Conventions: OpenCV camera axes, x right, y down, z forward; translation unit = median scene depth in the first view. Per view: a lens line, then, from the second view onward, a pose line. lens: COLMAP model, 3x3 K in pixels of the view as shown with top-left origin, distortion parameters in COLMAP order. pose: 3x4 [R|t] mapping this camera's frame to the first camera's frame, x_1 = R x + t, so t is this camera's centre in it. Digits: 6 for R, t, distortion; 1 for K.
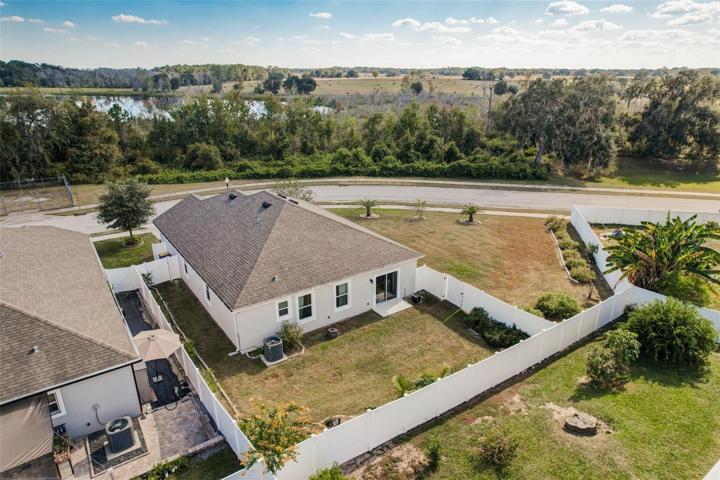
lens RADIAL K [[458.0, 0, 361.7], [0, 458.0, 250.3], [0, 0, 1]] dist [-0.065901, 0.049972]
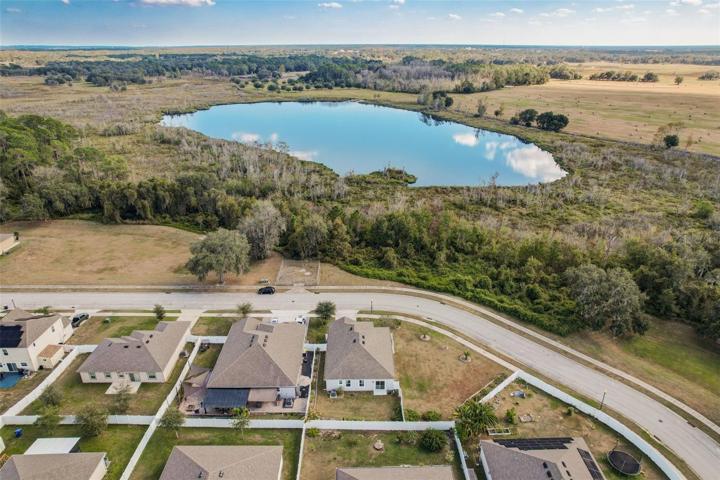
lens RADIAL K [[458.0, 0, 361.7], [0, 458.0, 250.3], [0, 0, 1]] dist [-0.065901, 0.049972]
pose [[0.822276, 0.242138, -0.515006, 1.339101], [-0.209579, 0.970209, 0.121537, -1.161344], [0.529092, 0.007997, 0.848527, -1.636586]]
